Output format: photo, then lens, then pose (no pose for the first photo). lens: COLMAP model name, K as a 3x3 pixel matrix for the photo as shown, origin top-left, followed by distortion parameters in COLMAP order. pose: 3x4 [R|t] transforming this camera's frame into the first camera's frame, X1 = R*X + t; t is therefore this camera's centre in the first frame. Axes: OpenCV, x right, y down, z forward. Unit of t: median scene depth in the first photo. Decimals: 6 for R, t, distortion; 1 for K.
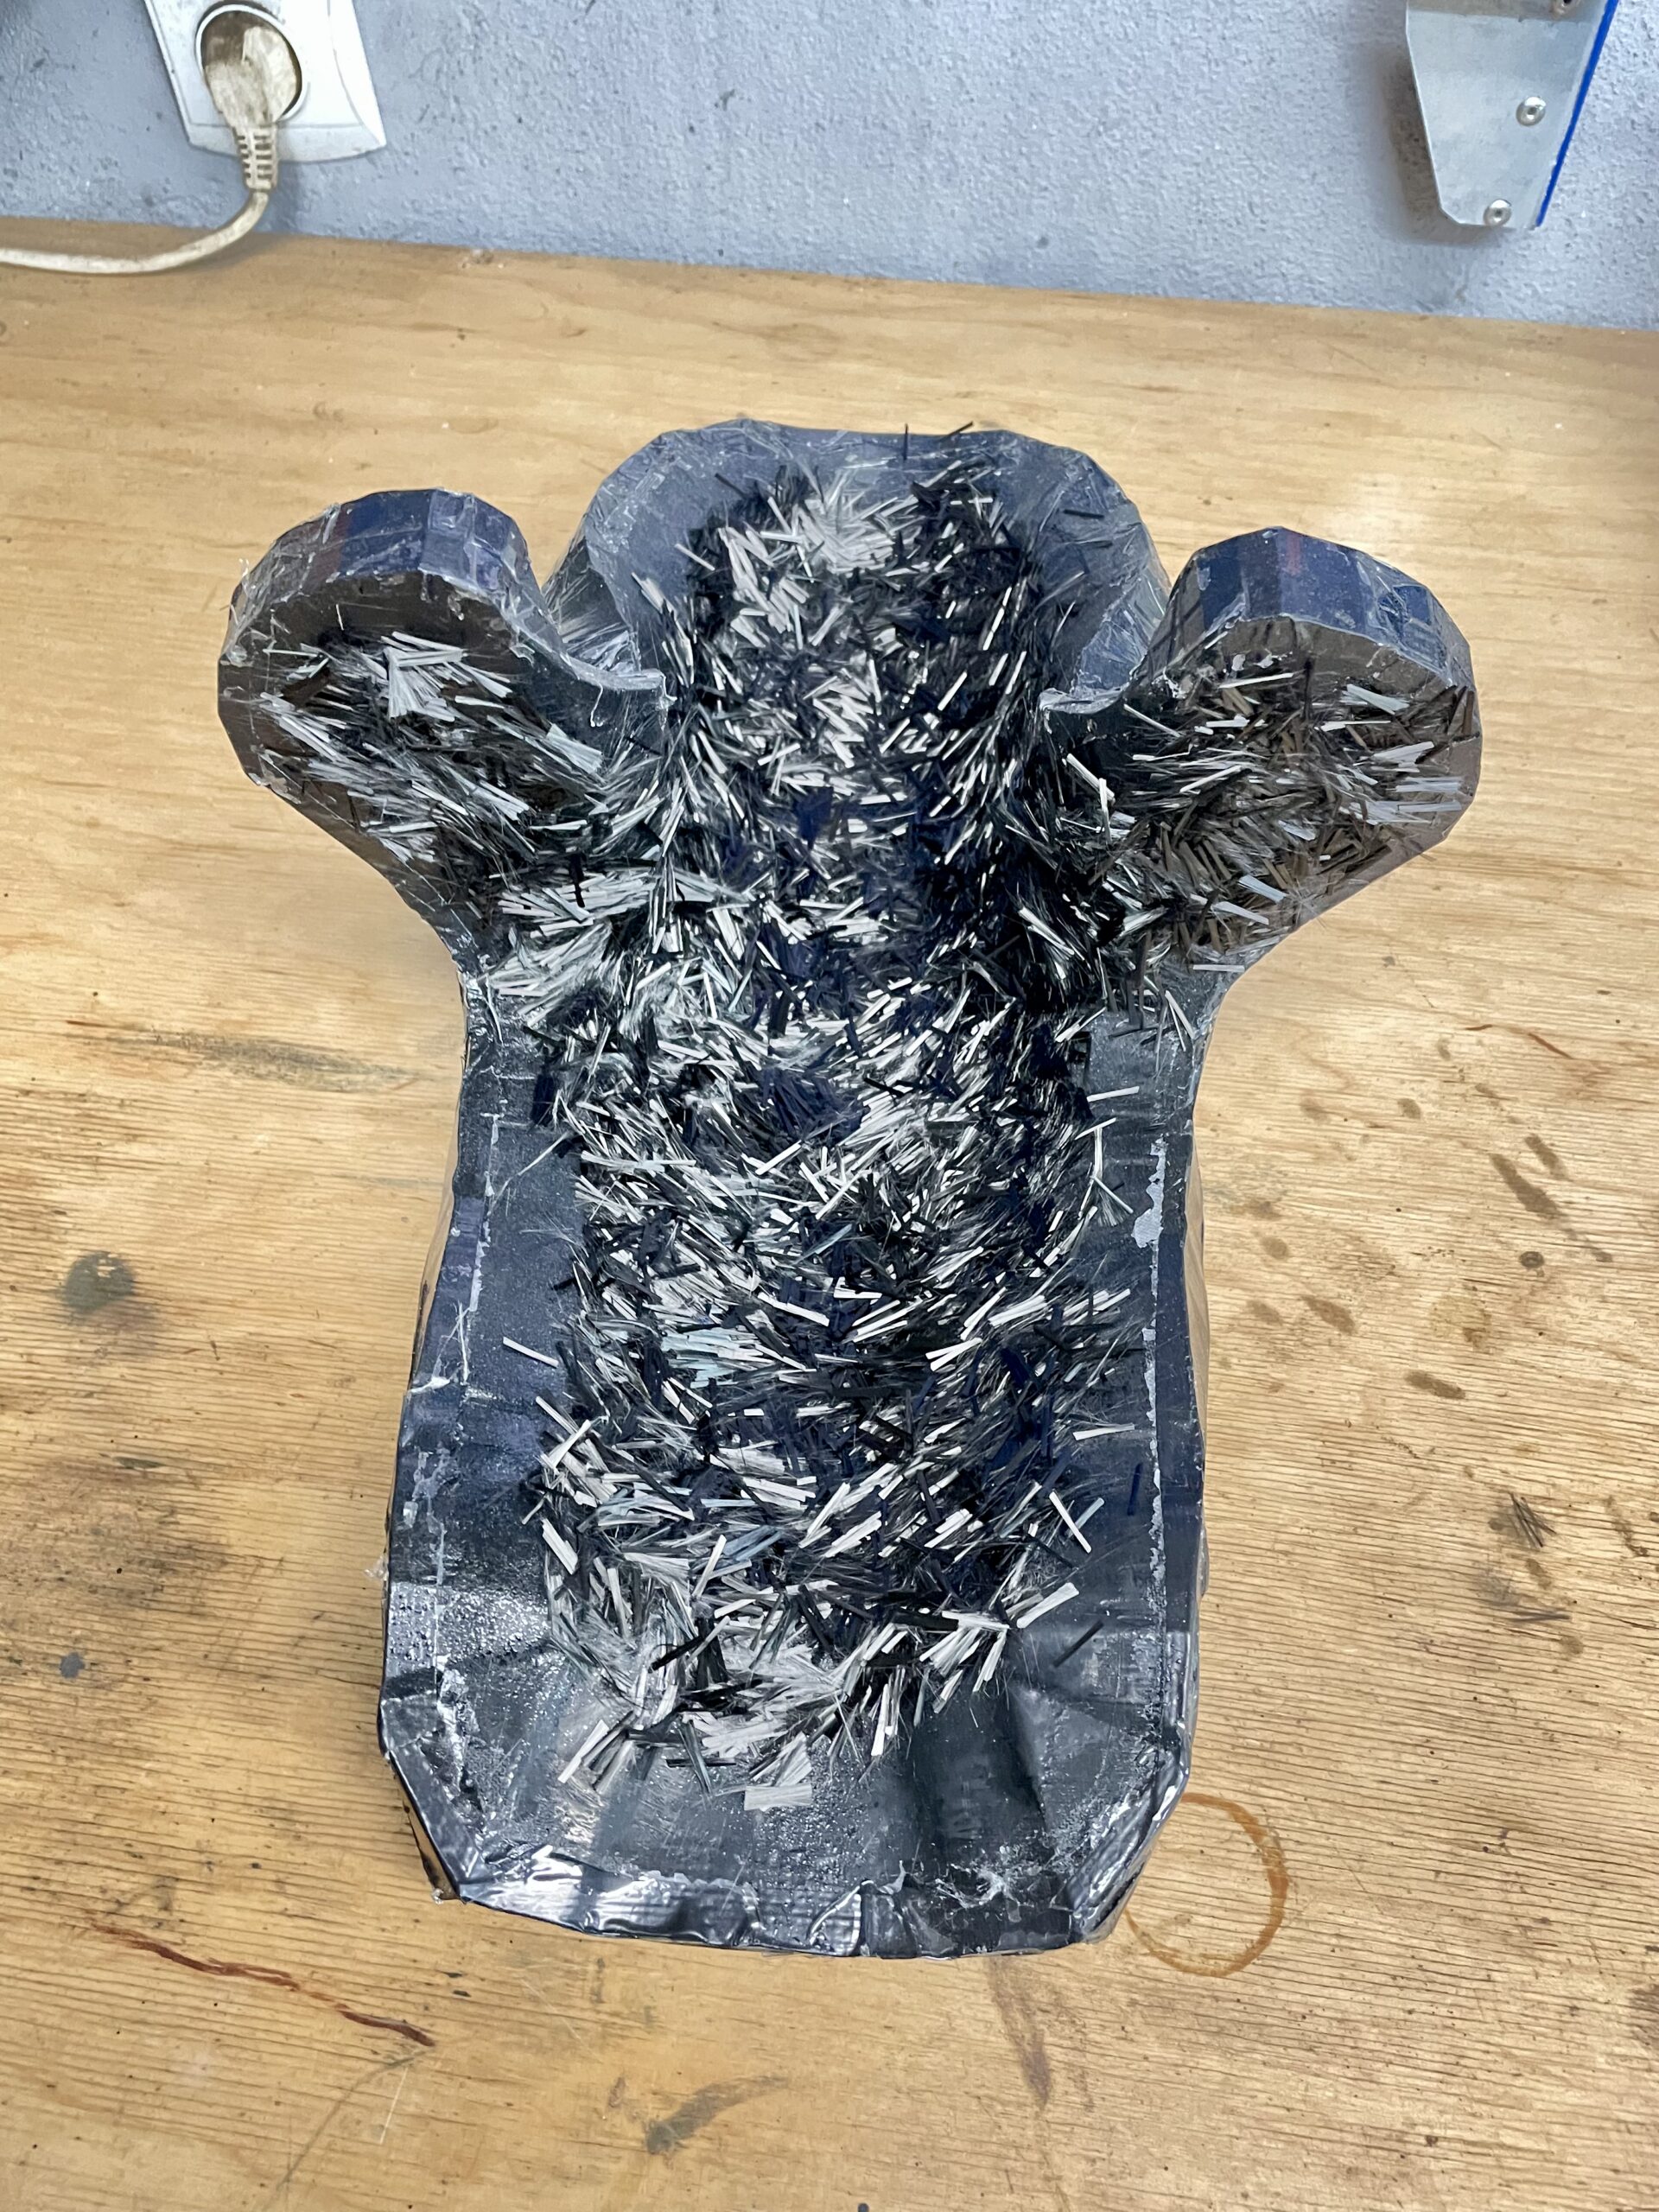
lens RADIAL K [[1685.1, 0, 833.5], [0, 1685.1, 1095.0], [0, 0, 1]] dist [0.078321, -0.113545]
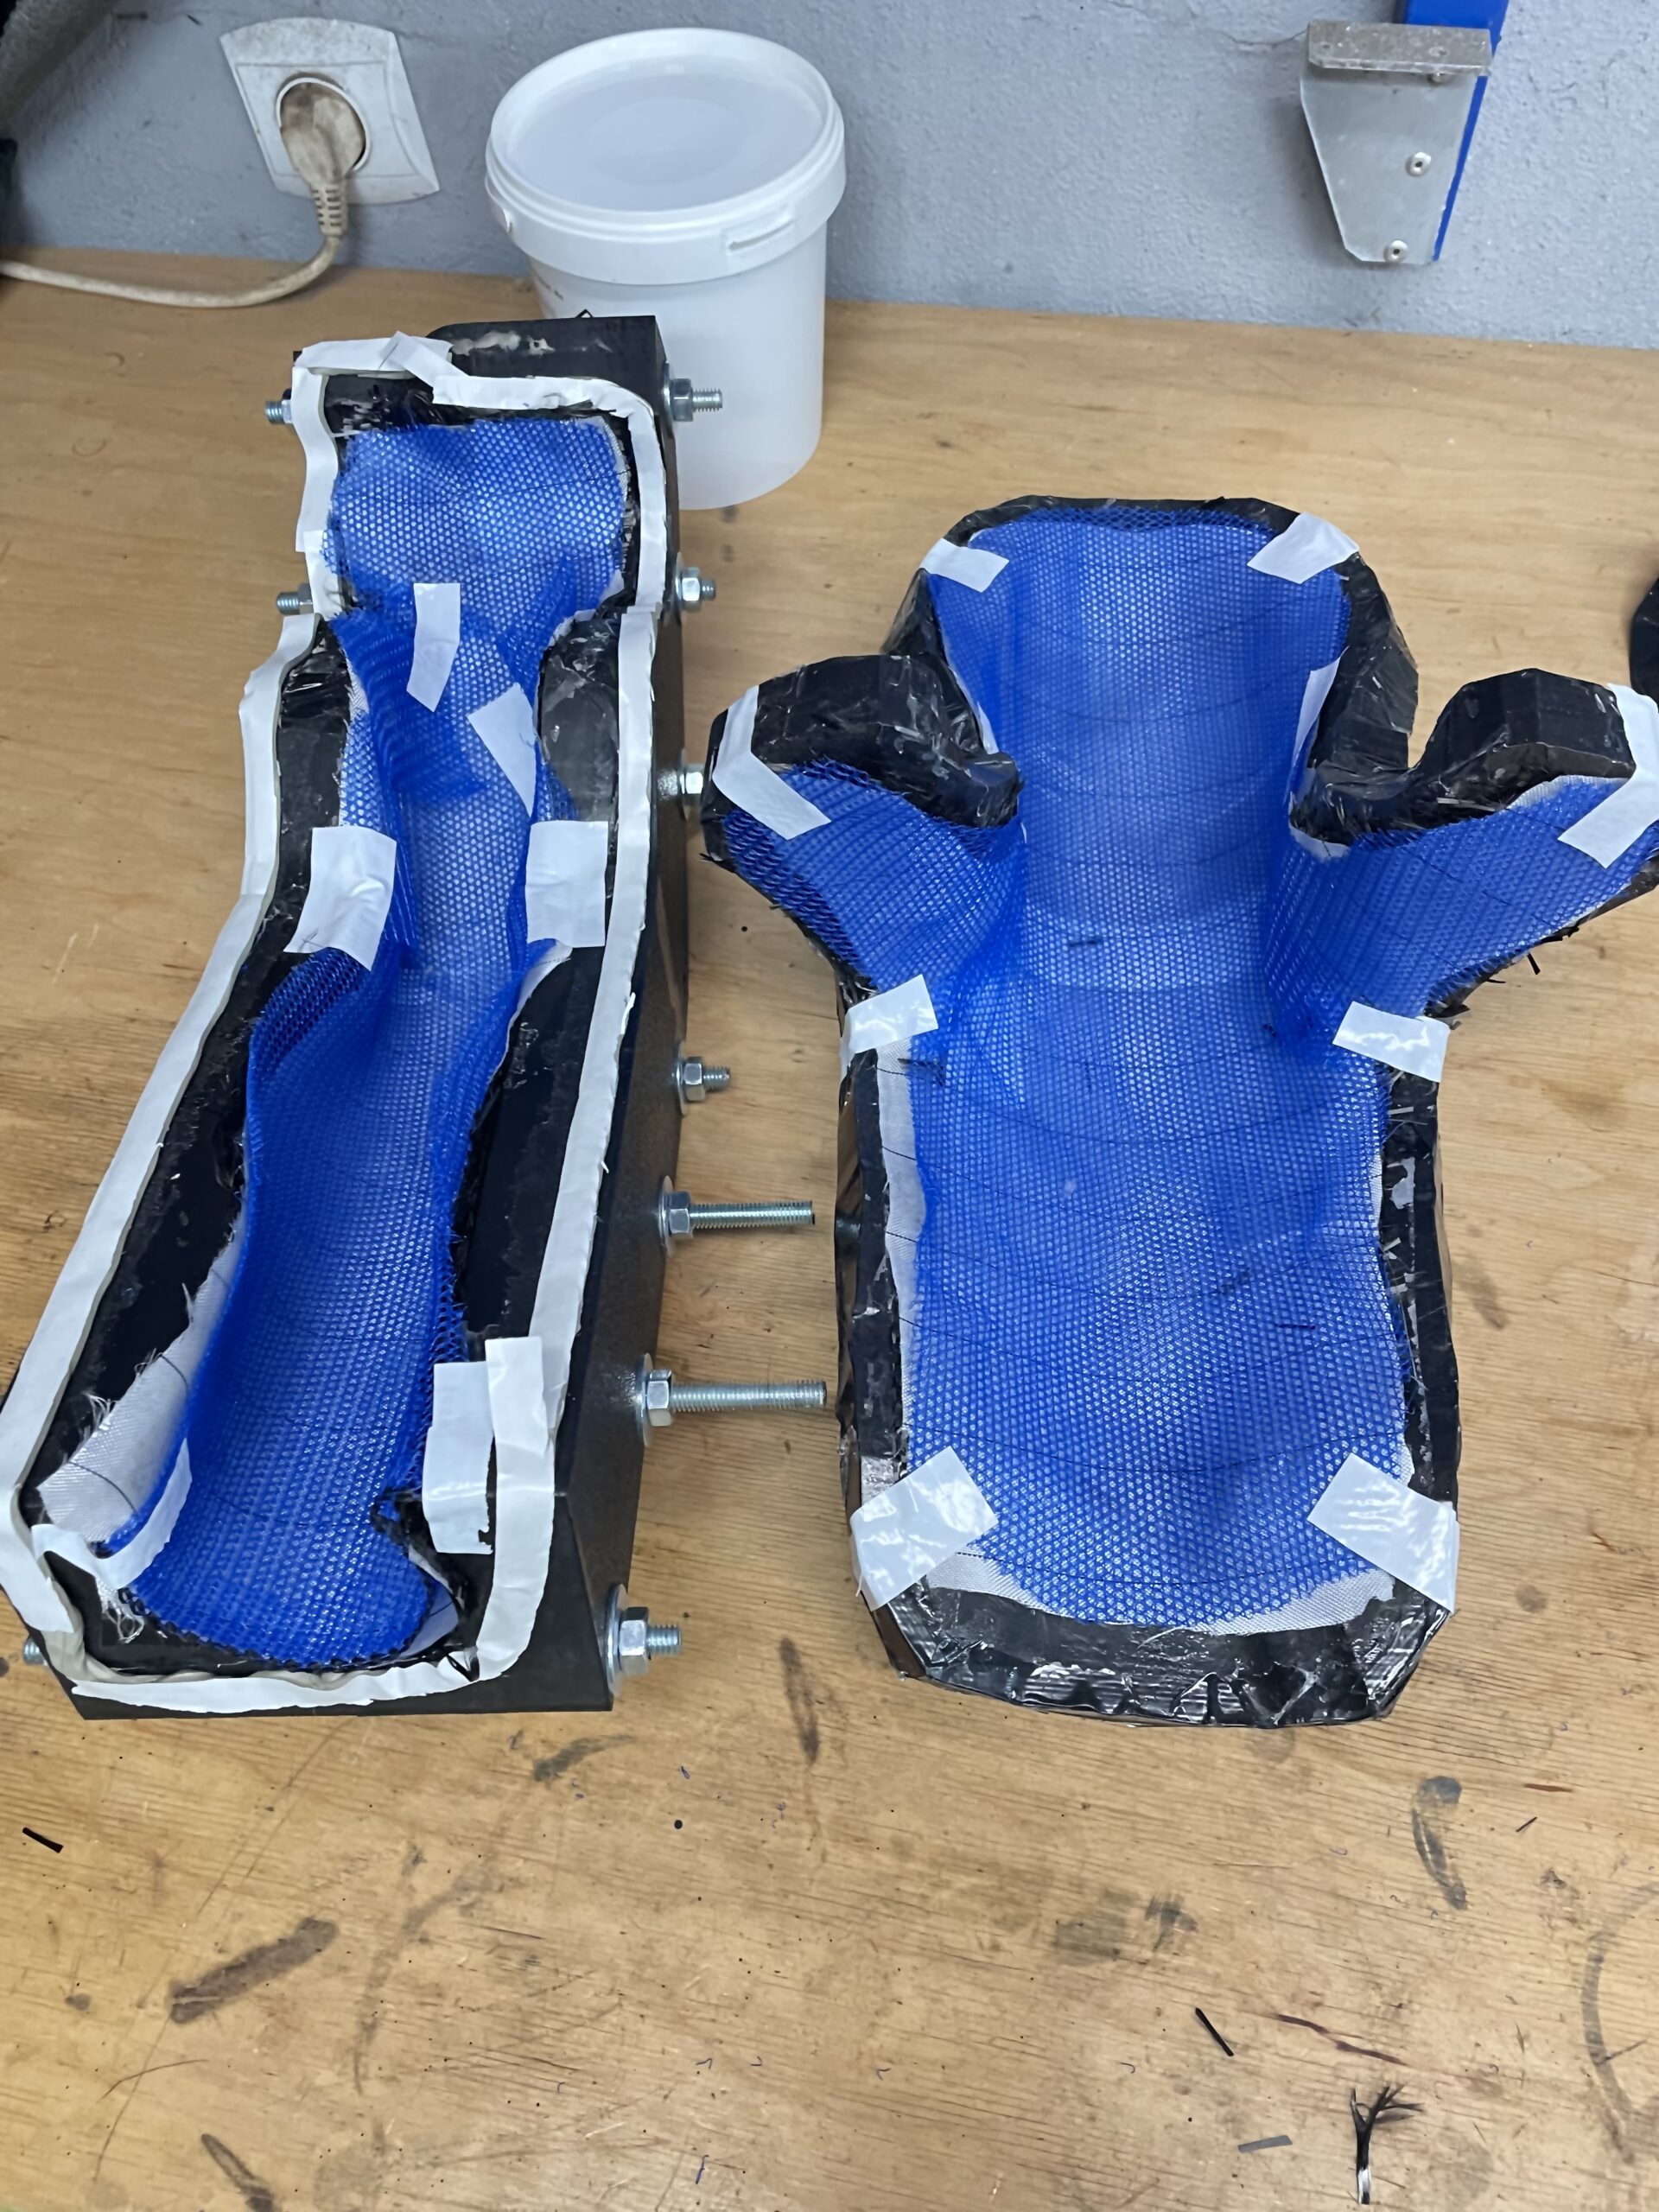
lens RADIAL K [[1673.7, 0, 829.5], [0, 1673.7, 1106.0], [0, 0, 1]] dist [0.085371, -0.120743]
pose [[0.996302, 0.024918, -0.082233, 0.120075], [-0.018962, 0.997193, 0.072437, -0.028270], [0.083807, -0.070610, 0.993977, -0.179199]]
